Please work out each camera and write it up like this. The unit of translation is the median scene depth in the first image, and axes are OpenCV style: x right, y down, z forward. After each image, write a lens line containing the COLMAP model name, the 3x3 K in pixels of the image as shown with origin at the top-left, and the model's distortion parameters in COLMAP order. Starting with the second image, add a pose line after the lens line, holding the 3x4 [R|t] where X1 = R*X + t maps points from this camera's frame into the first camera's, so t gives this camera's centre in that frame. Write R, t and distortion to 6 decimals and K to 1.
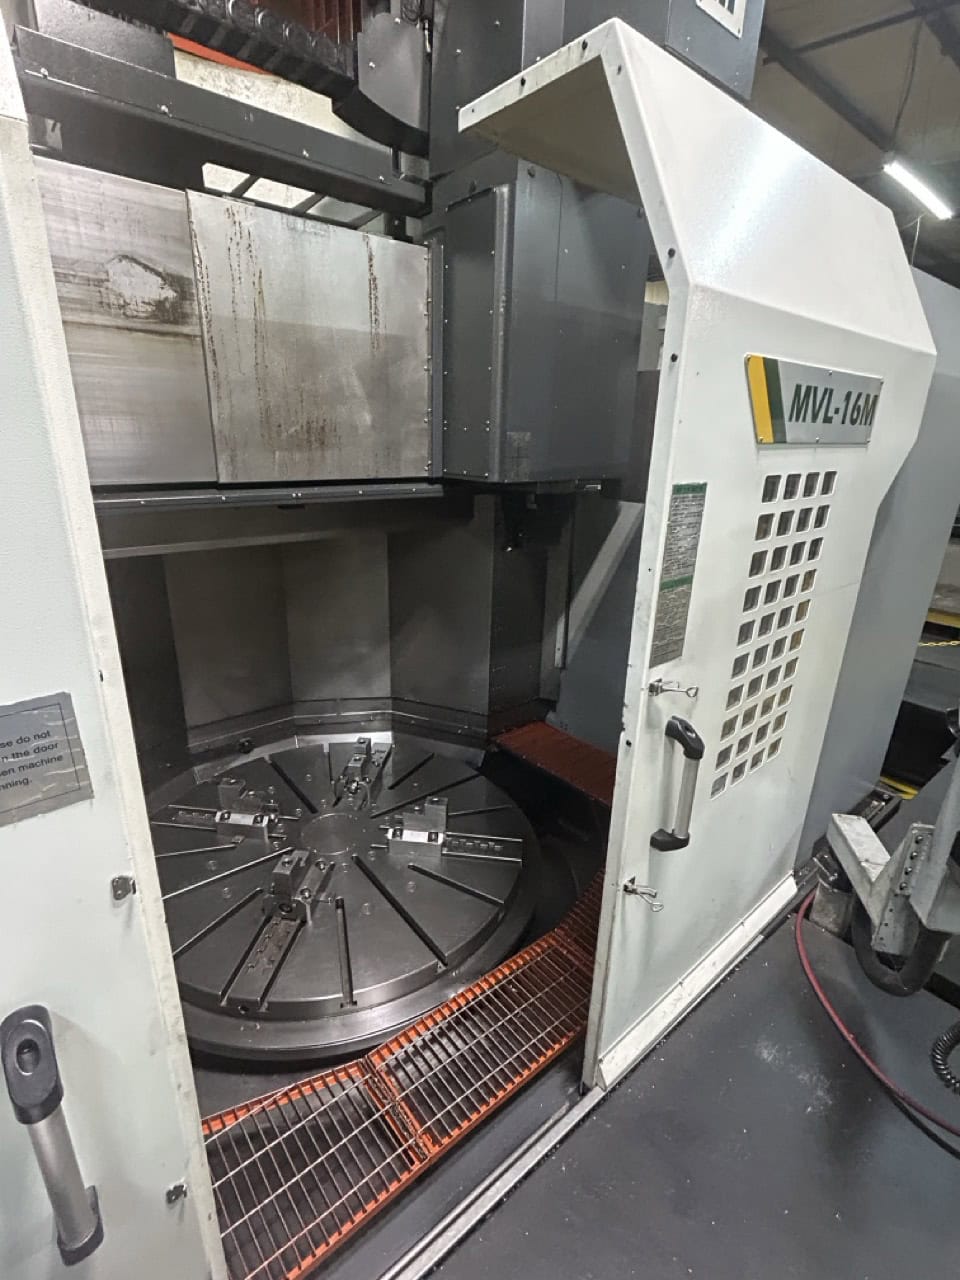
lens RADIAL K [[605.2, 0, 475.5], [0, 605.2, 637.6], [0, 0, 1]] dist [-0.000854, 0.001039]
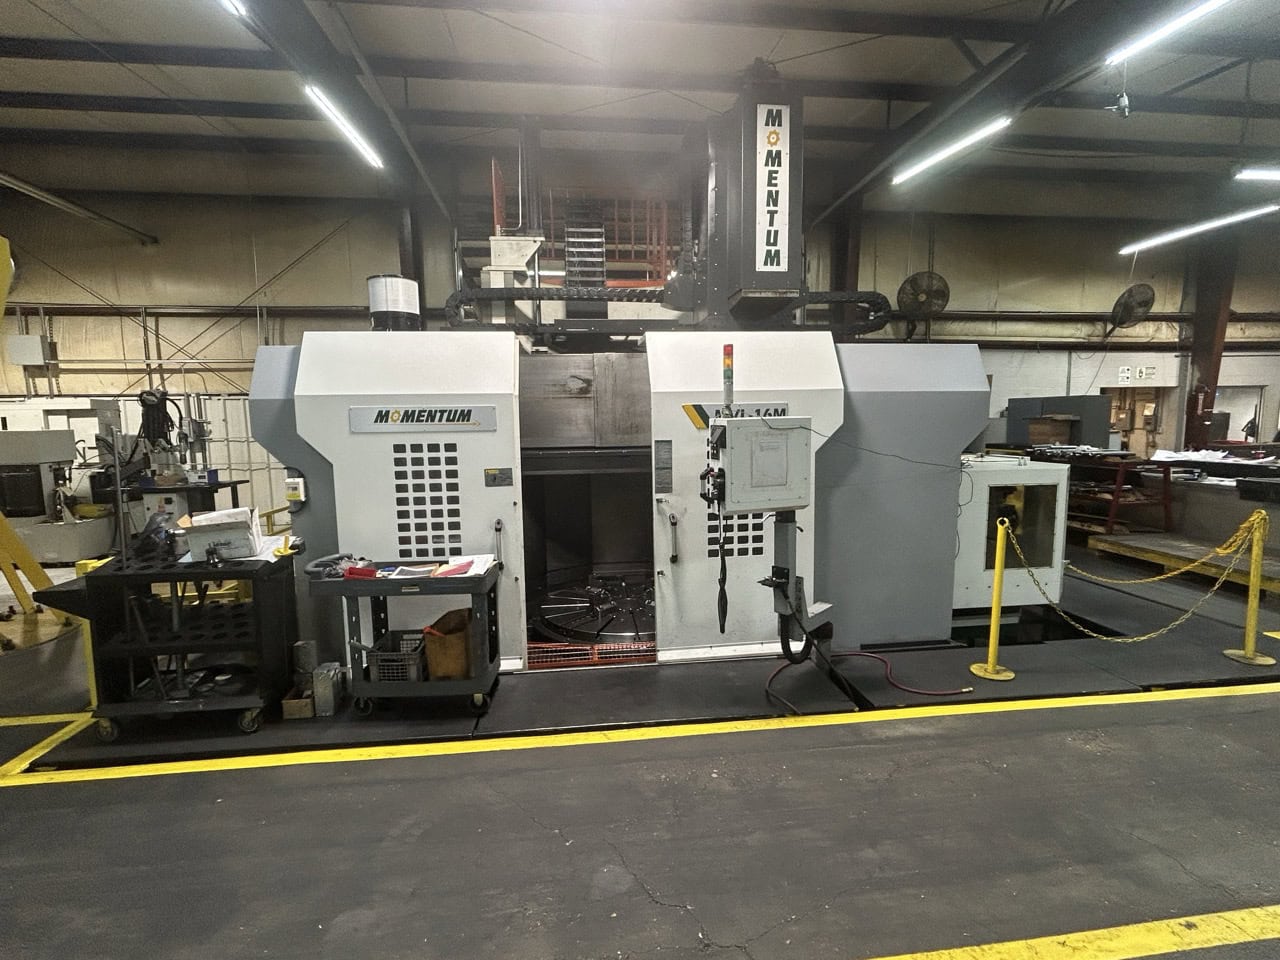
lens RADIAL K [[605.2, 0, 639.1], [0, 605.2, 485.0], [0, 0, 1]] dist [-0.000854, 0.001039]
pose [[0.839696, 0.022257, -0.542600, 1.166781], [-0.141721, 0.973517, -0.179387, 0.355198], [0.524238, 0.227528, 0.820613, -1.037141]]
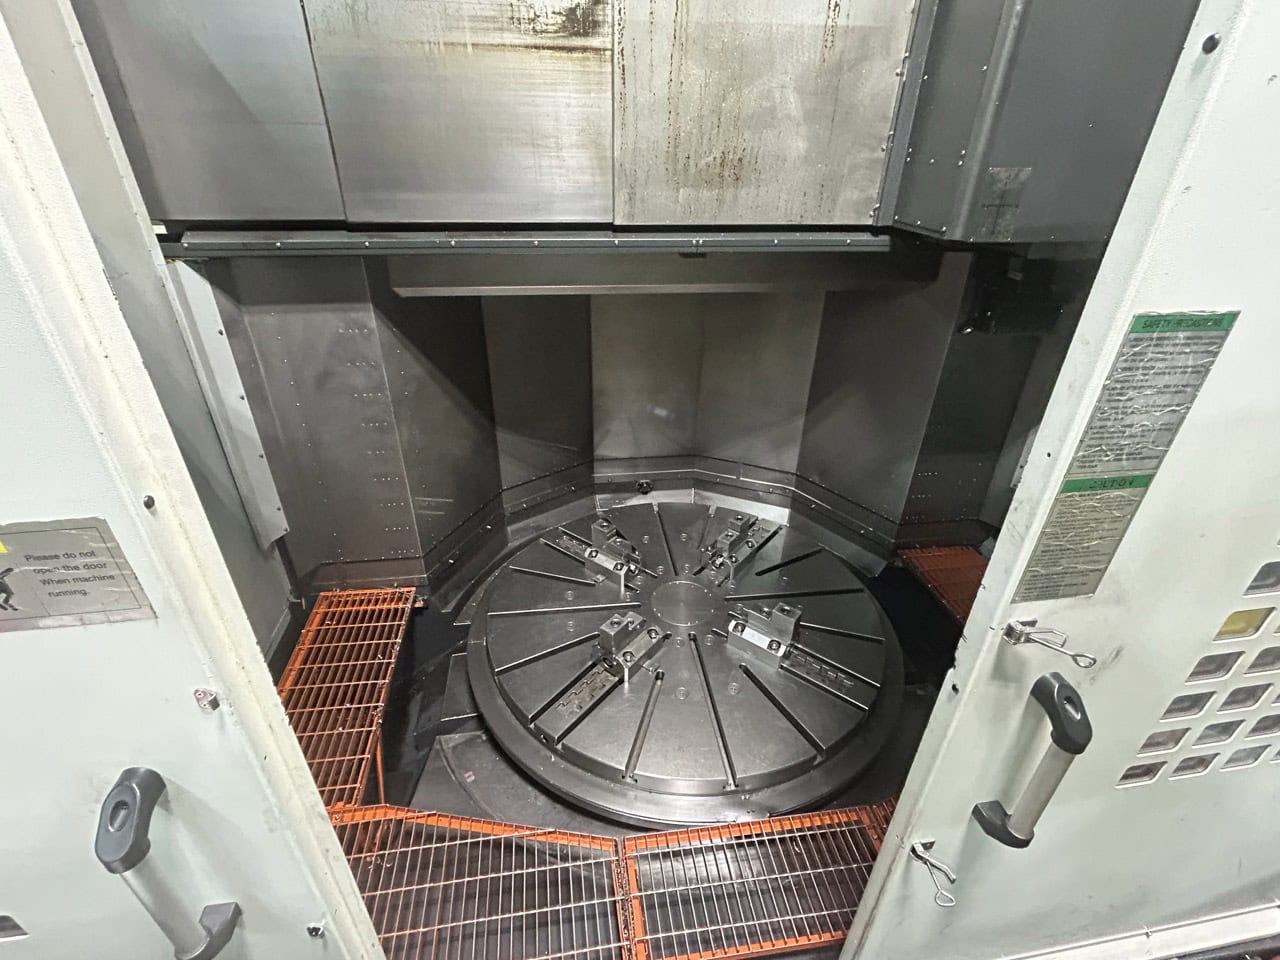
lens RADIAL K [[605.2, 0, 639.1], [0, 605.2, 485.0], [0, 0, 1]] dist [-0.000854, 0.001039]
pose [[0.857136, 0.249377, -0.450698, 0.120383], [-0.162642, 0.961256, 0.222563, -0.081906], [0.488738, -0.117464, 0.864487, 0.165949]]
